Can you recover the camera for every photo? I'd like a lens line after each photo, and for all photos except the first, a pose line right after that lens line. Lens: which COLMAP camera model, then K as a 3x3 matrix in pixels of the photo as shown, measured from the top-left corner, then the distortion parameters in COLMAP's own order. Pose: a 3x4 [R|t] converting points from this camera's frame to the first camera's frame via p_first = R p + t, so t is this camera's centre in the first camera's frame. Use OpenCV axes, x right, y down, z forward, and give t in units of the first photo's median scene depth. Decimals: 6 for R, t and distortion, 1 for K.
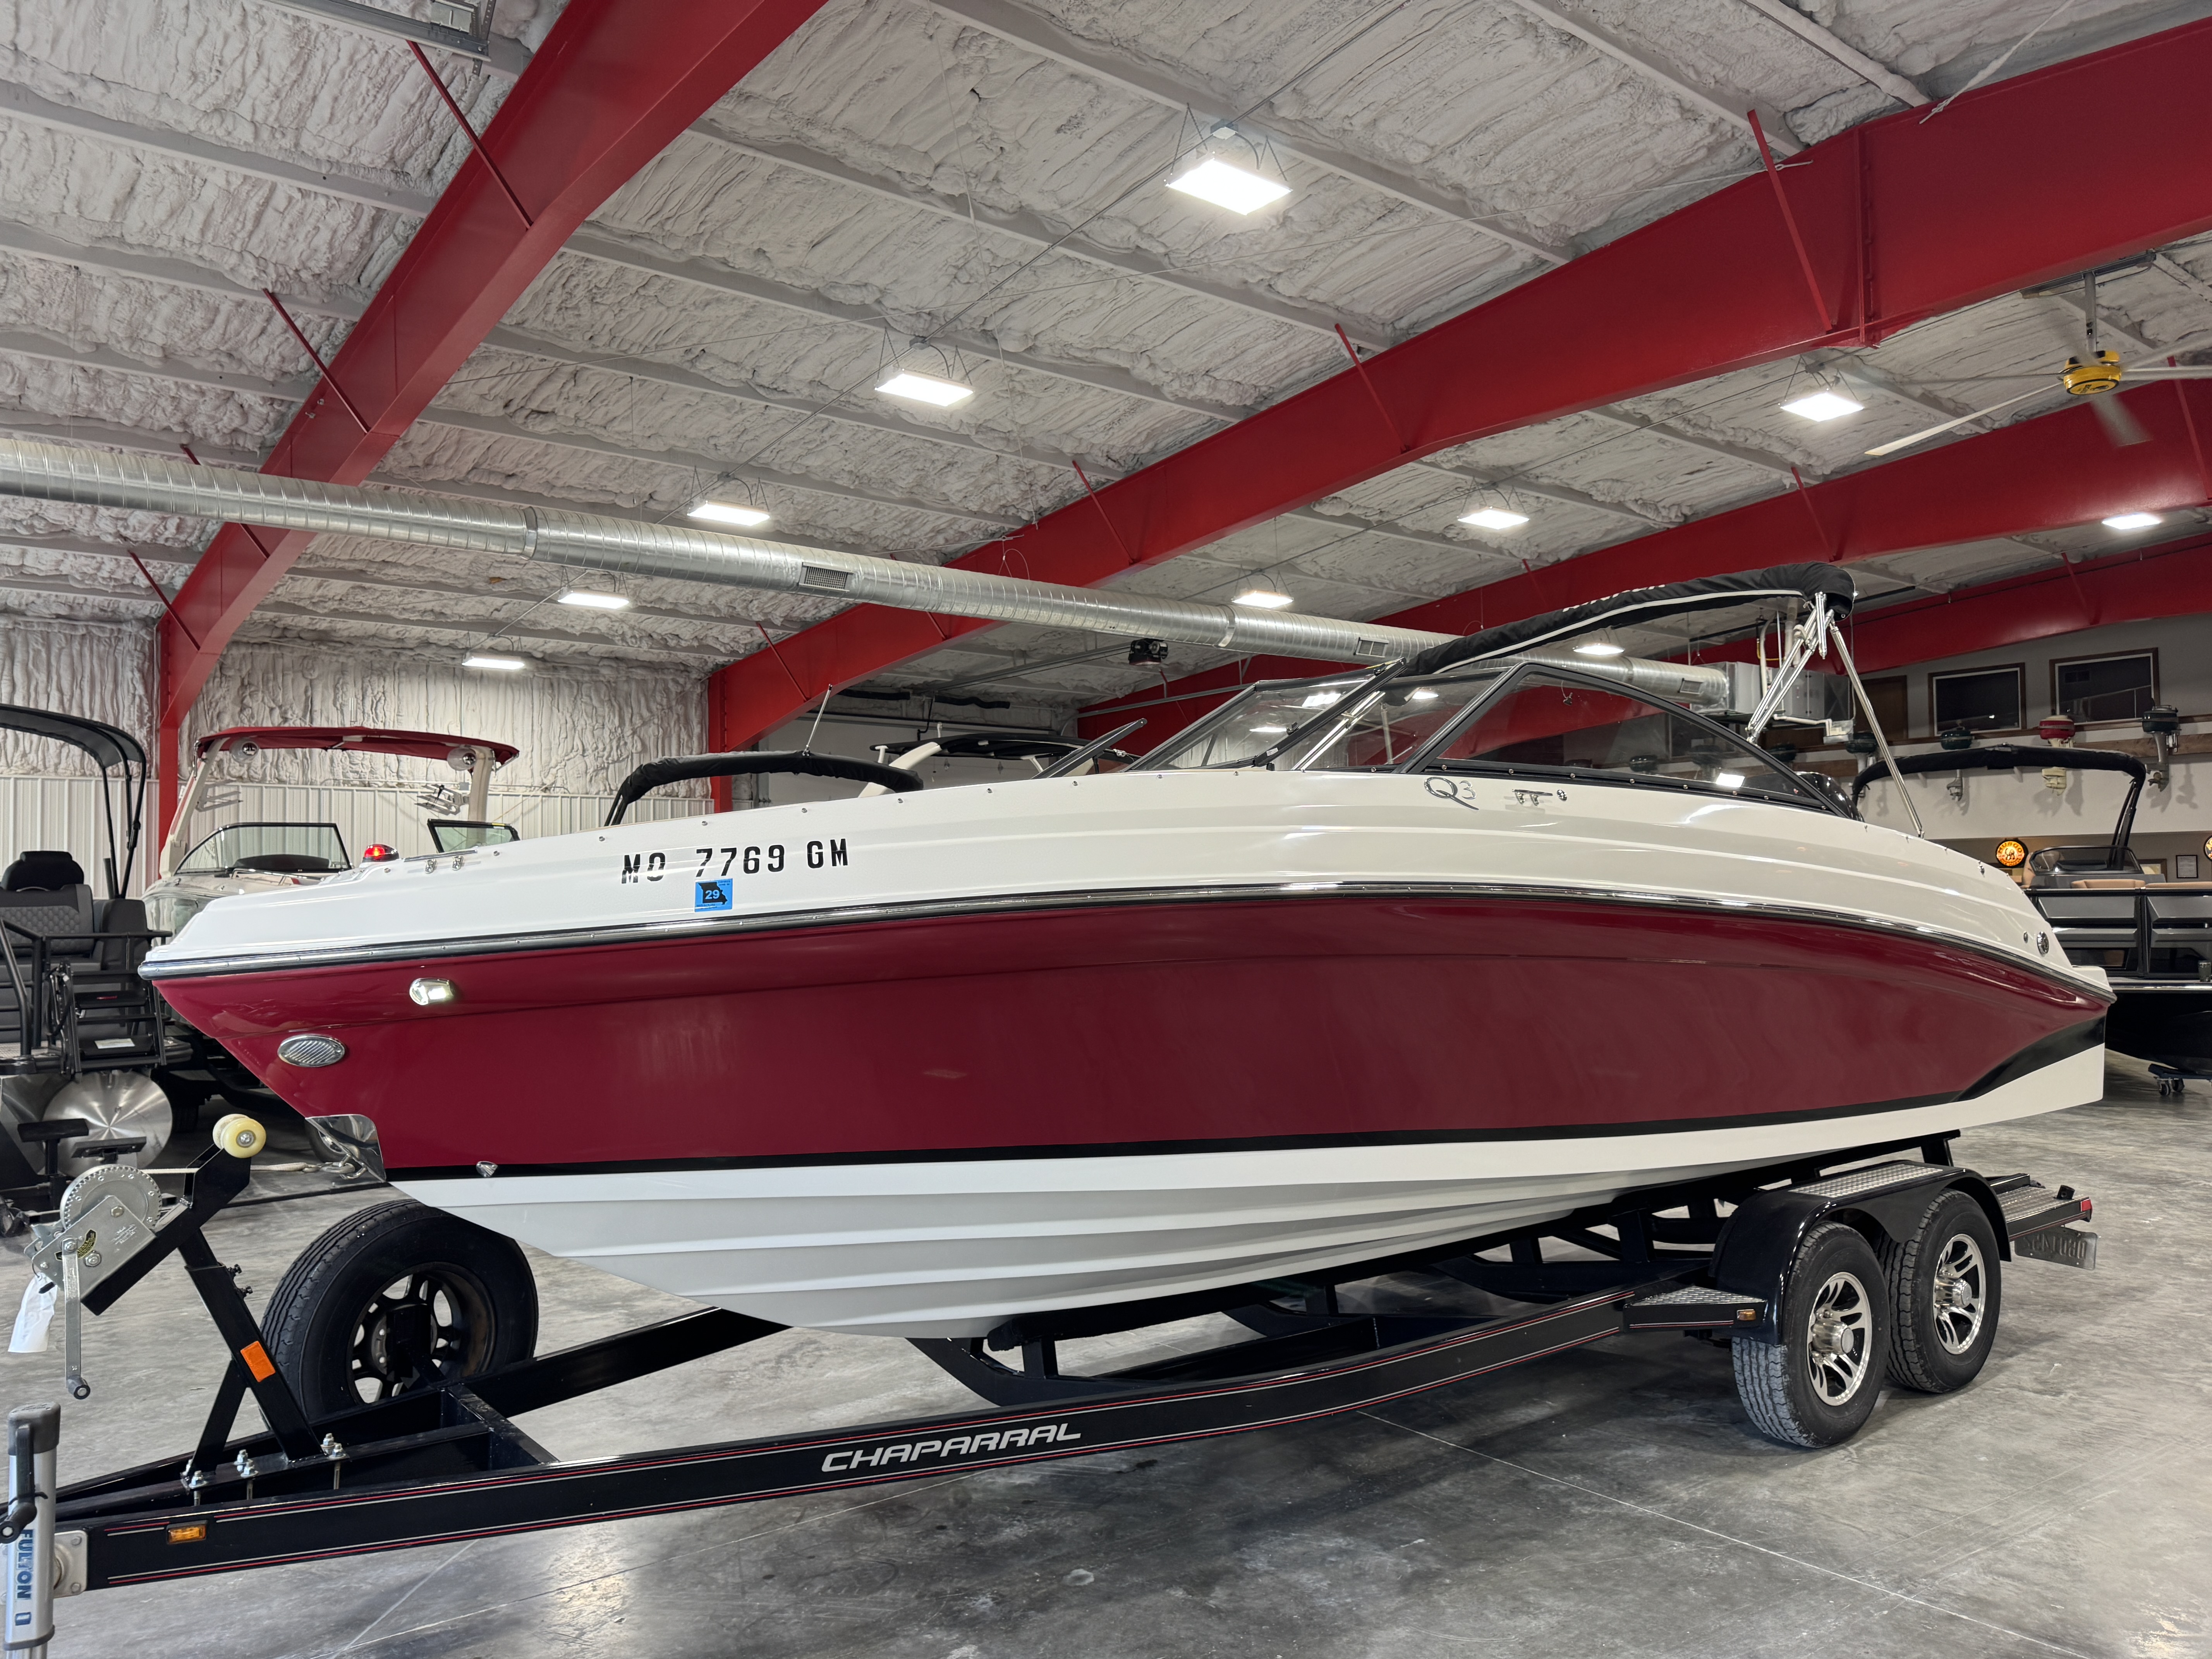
lens RADIAL K [[1607.7, 0, 1066.4], [0, 1607.7, 844.1], [0, 0, 1]] dist [0.010483, -0.002846]
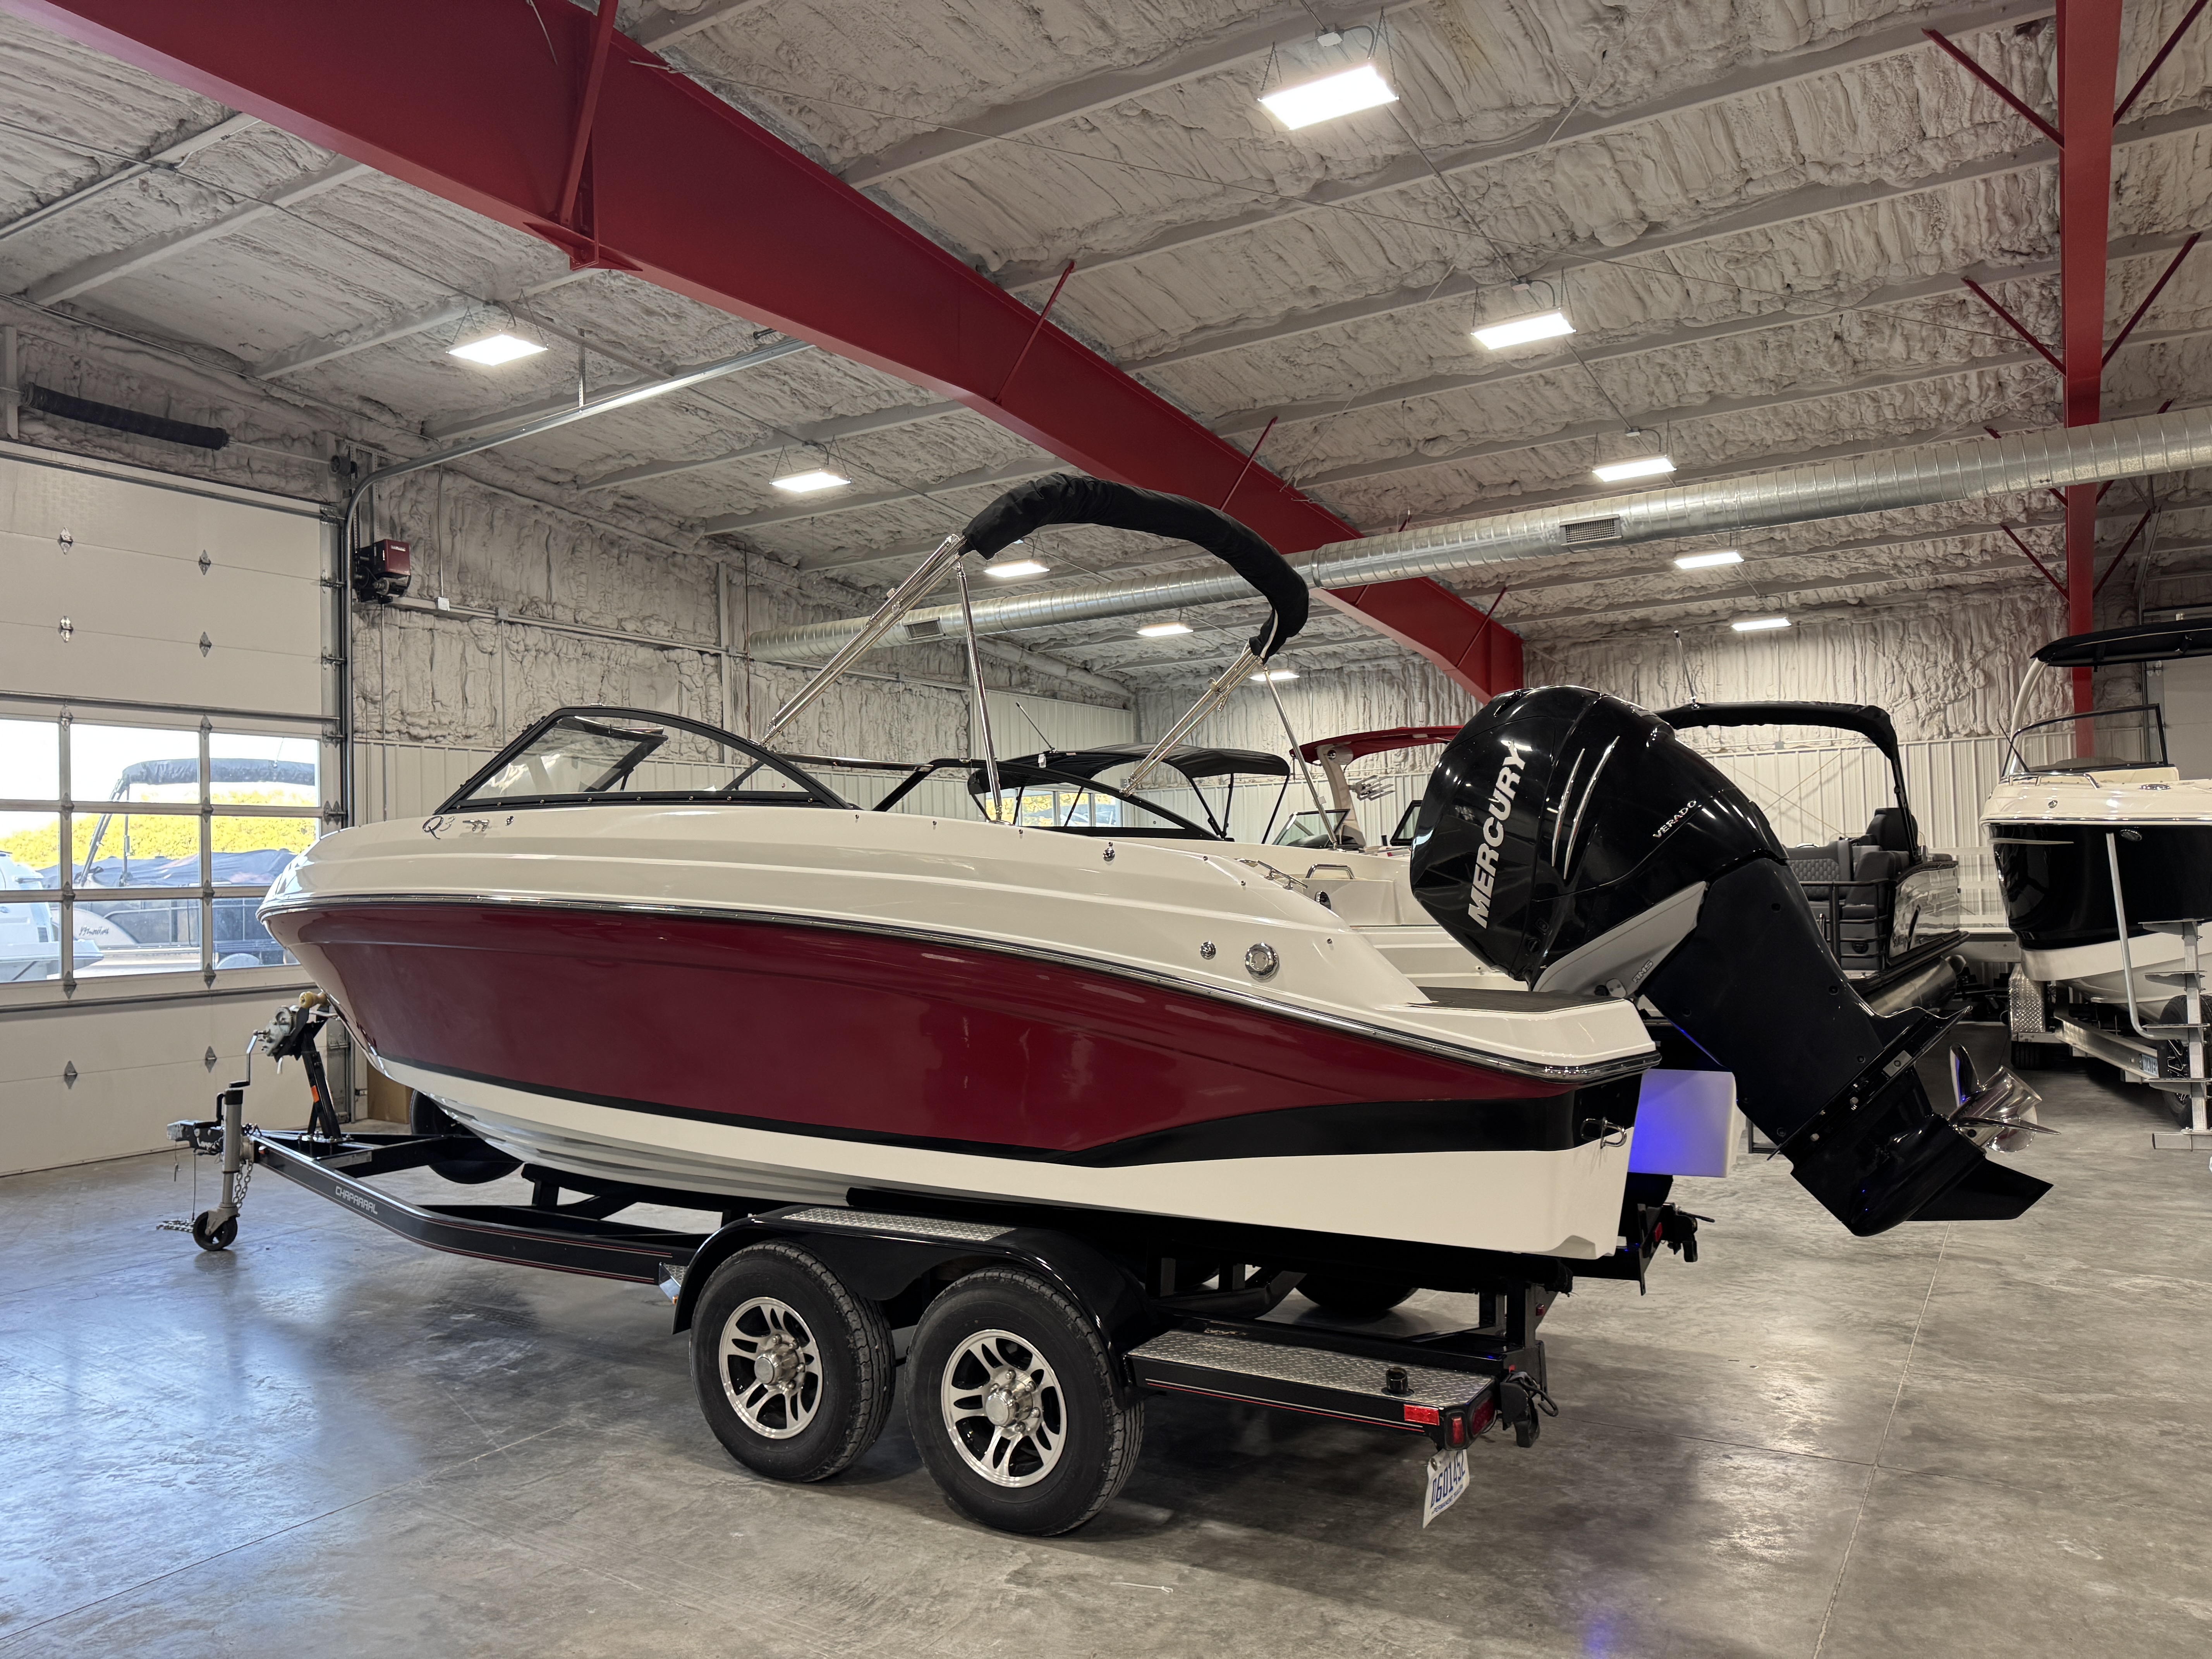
lens RADIAL K [[1571.6, 0, 1106.0], [0, 1571.6, 829.5], [0, 0, 1]] dist [0.031455, -0.025271]
pose [[0.336011, -0.032035, -0.941313, 0.772903], [0.058070, 0.998225, -0.013243, 0.009794], [0.940066, -0.050212, 0.337275, 0.484591]]
